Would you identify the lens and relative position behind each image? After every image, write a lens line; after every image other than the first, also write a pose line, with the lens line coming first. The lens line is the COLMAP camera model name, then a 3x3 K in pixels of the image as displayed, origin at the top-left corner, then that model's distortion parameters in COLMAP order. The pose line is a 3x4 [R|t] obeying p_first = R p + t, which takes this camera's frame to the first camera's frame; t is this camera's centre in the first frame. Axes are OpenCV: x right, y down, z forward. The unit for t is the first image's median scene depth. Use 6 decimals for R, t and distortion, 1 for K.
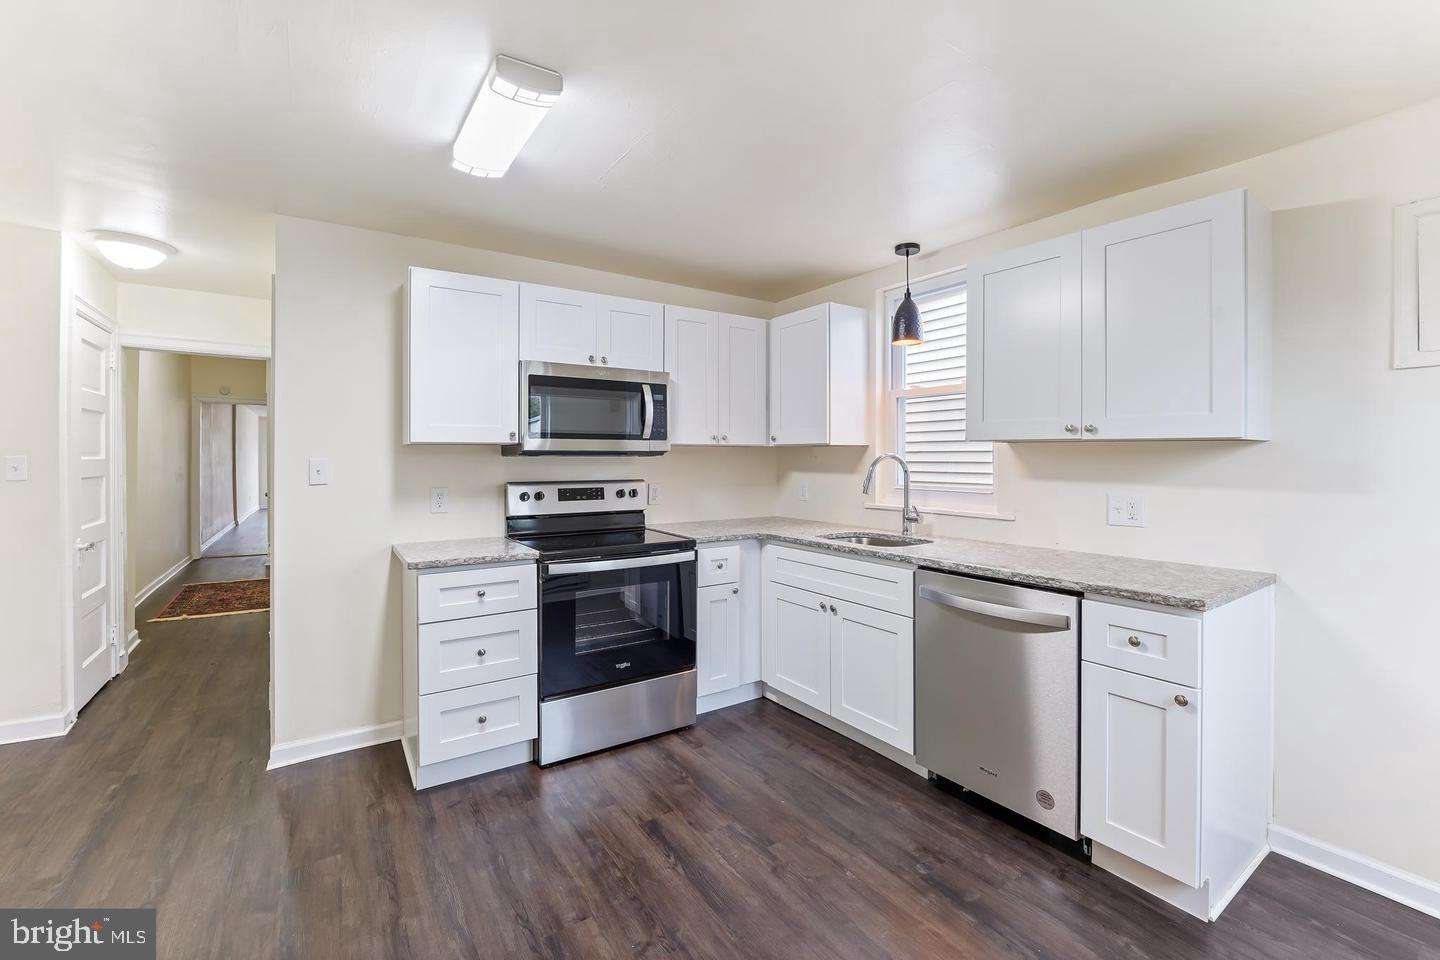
lens RADIAL K [[602.7, 0, 718.4], [0, 602.7, 459.8], [0, 0, 1]] dist [-0.017501, 0.000183]
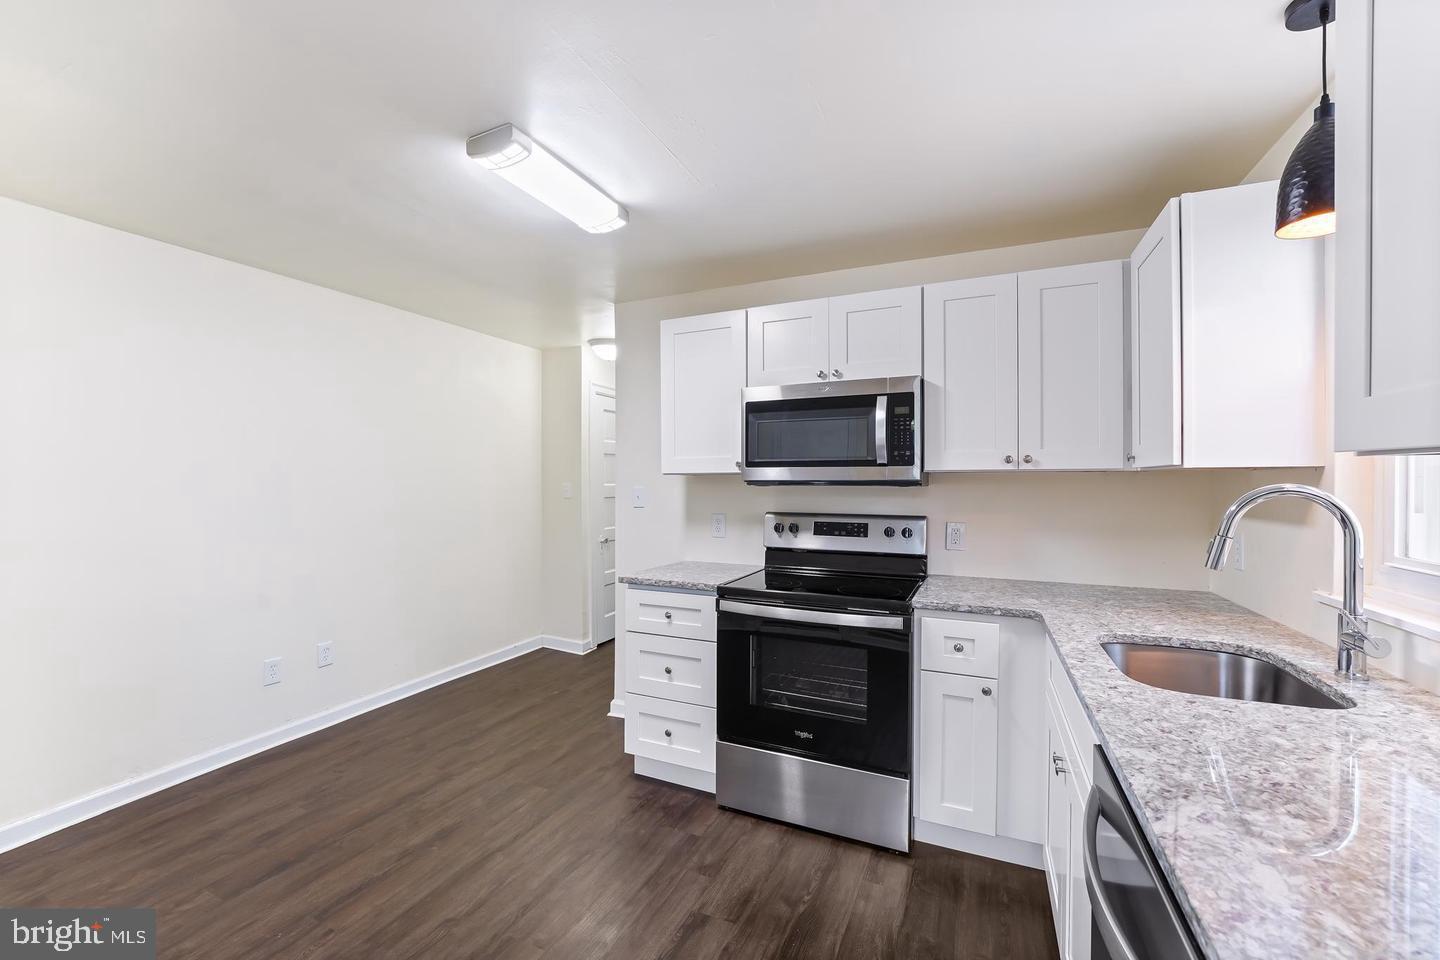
lens RADIAL K [[585.7, 0, 705.8], [0, 585.7, 484.9], [0, 0, 1]] dist [-0.026682, -0.000031]
pose [[0.519436, 0.003394, -0.854503, 0.428520], [-0.005257, 0.999986, 0.000776, -0.007839], [0.854493, 0.004089, 0.519446, 0.420604]]
